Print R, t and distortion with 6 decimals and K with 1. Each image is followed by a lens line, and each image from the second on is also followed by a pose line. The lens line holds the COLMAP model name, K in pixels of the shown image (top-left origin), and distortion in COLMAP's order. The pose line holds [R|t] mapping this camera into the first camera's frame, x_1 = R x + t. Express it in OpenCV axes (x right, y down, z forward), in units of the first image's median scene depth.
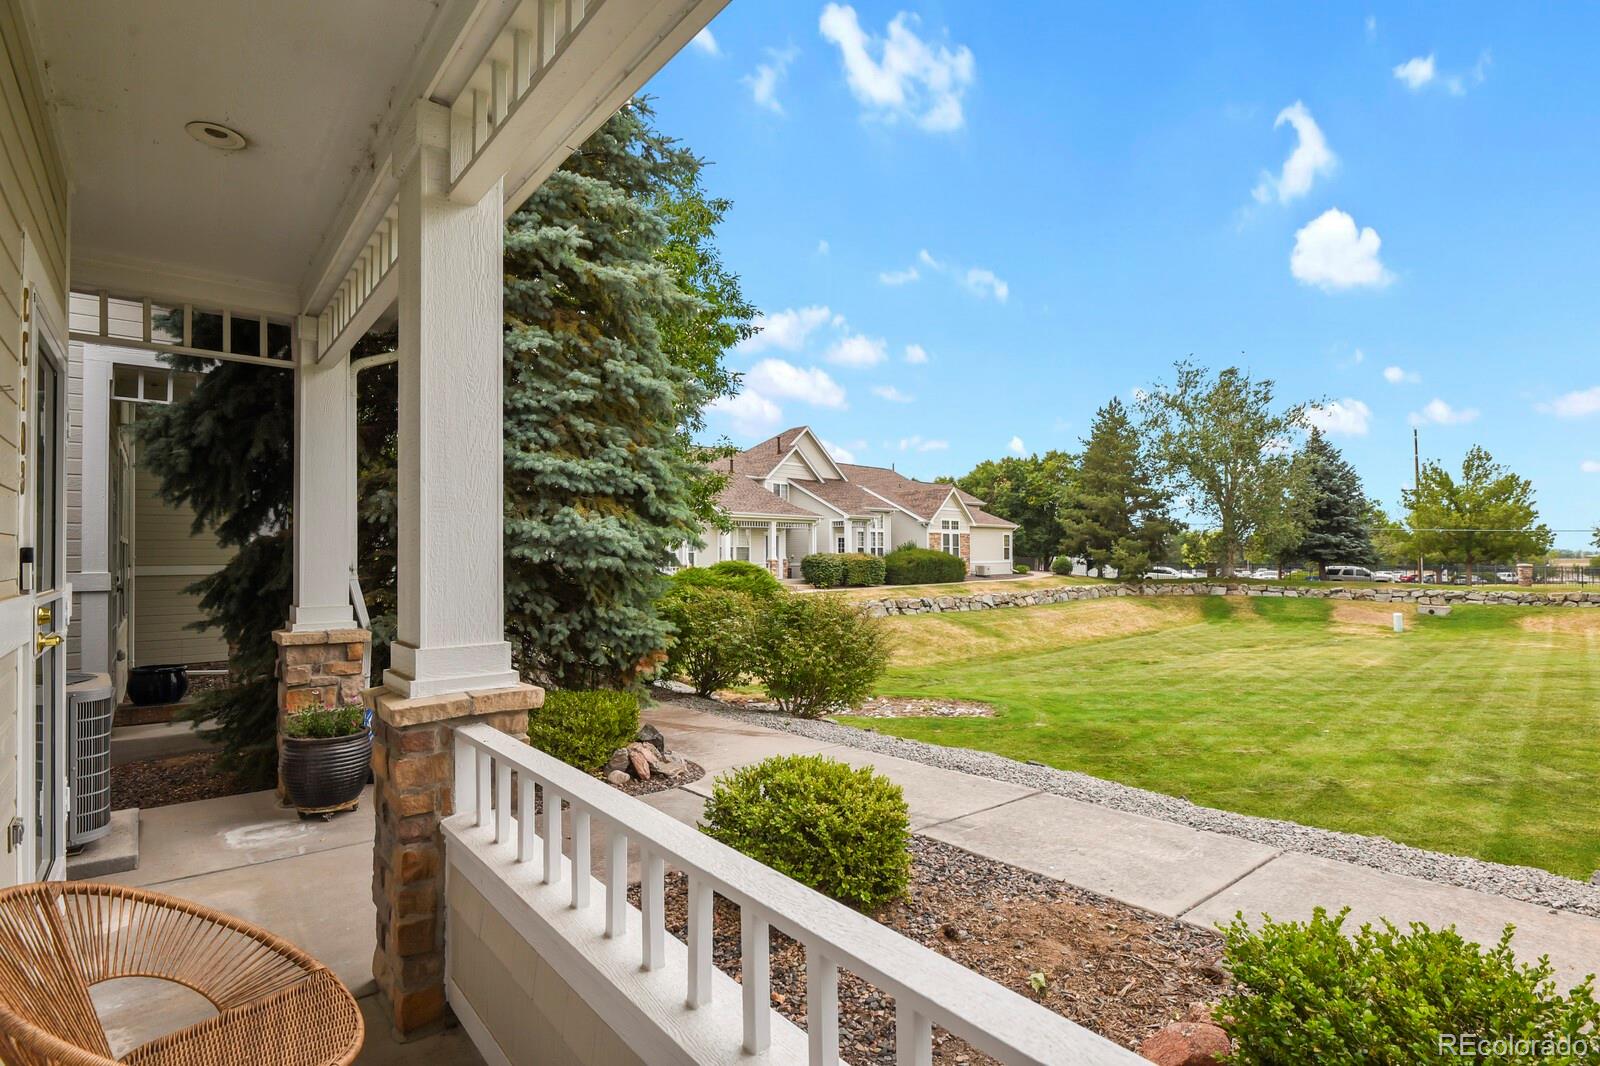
lens RADIAL K [[777.7, 0, 805.6], [0, 777.7, 544.4], [0, 0, 1]] dist [-0.000337, -0.000181]
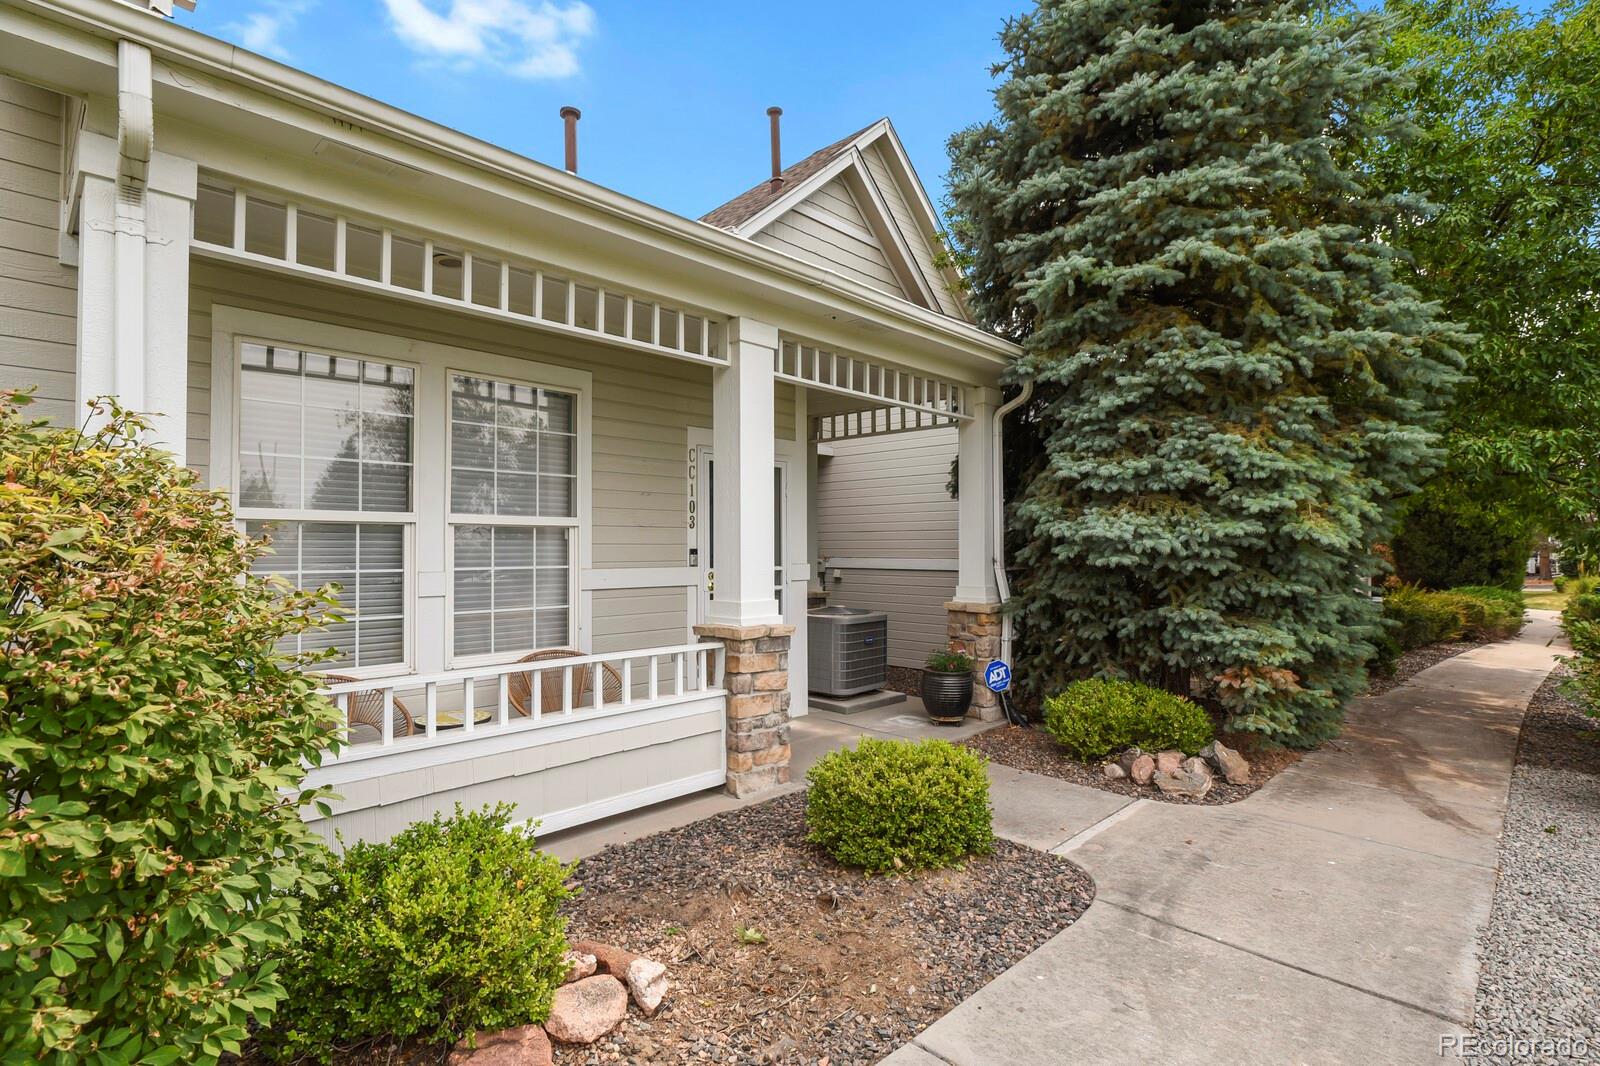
lens RADIAL K [[777.7, 0, 805.6], [0, 777.7, 544.4], [0, 0, 1]] dist [-0.000337, -0.000181]
pose [[0.112551, 0.002239, -0.993643, 0.762074], [0.015074, 0.999879, 0.003961, -0.008668], [0.993532, -0.015423, 0.112504, 0.509508]]
